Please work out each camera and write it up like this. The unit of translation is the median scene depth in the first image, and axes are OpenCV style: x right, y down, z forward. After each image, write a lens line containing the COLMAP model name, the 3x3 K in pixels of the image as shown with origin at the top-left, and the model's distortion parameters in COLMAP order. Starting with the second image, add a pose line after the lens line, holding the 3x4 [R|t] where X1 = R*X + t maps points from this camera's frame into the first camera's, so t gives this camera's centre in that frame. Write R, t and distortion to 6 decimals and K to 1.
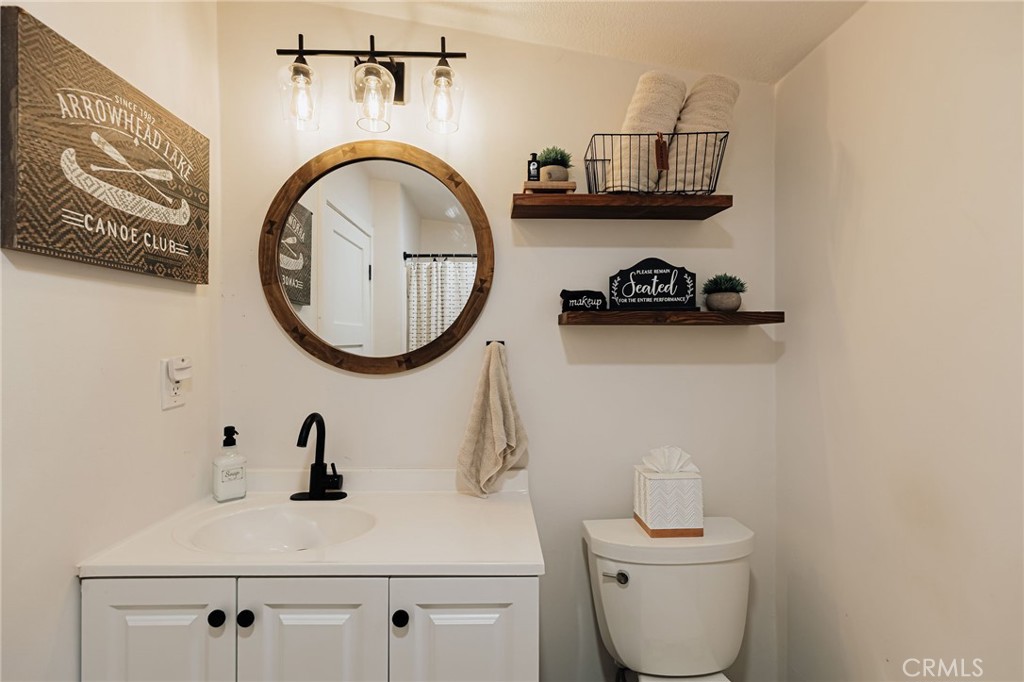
lens RADIAL K [[462.4, 0, 509.3], [0, 462.4, 342.0], [0, 0, 1]] dist [0.003291, -0.000724]
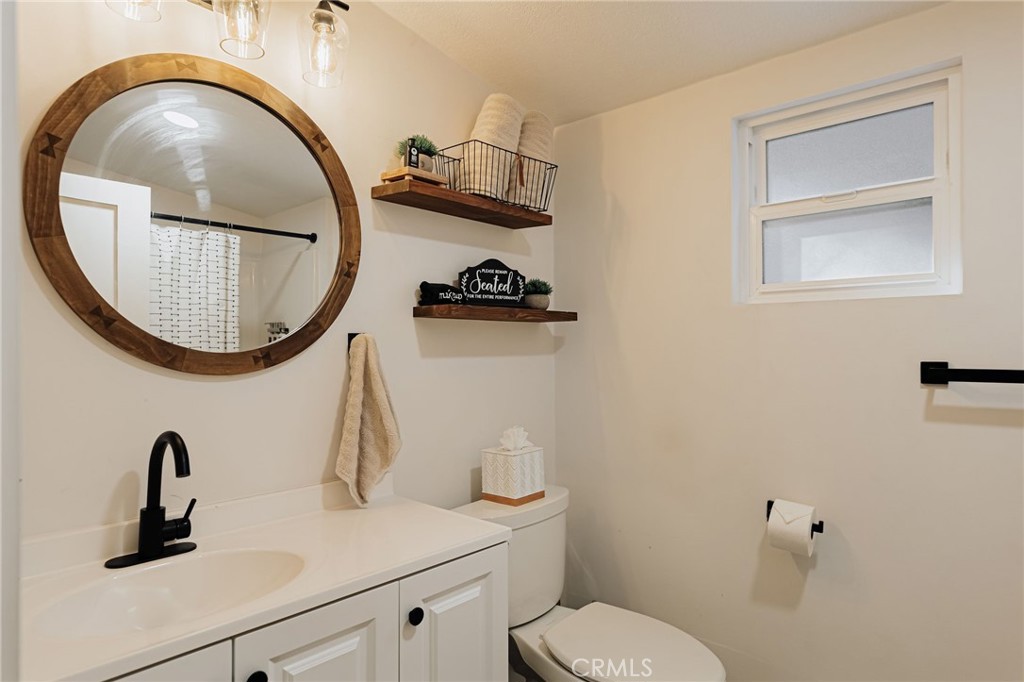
lens RADIAL K [[598.1, 0, 511.1], [0, 598.1, 340.5], [0, 0, 1]] dist [-0.000272, 0.001527]
pose [[0.683313, 0.003776, 0.730116, -0.692558], [0.003539, 0.999958, -0.008484, 0.024030], [-0.730117, 0.008381, 0.683270, 0.001200]]
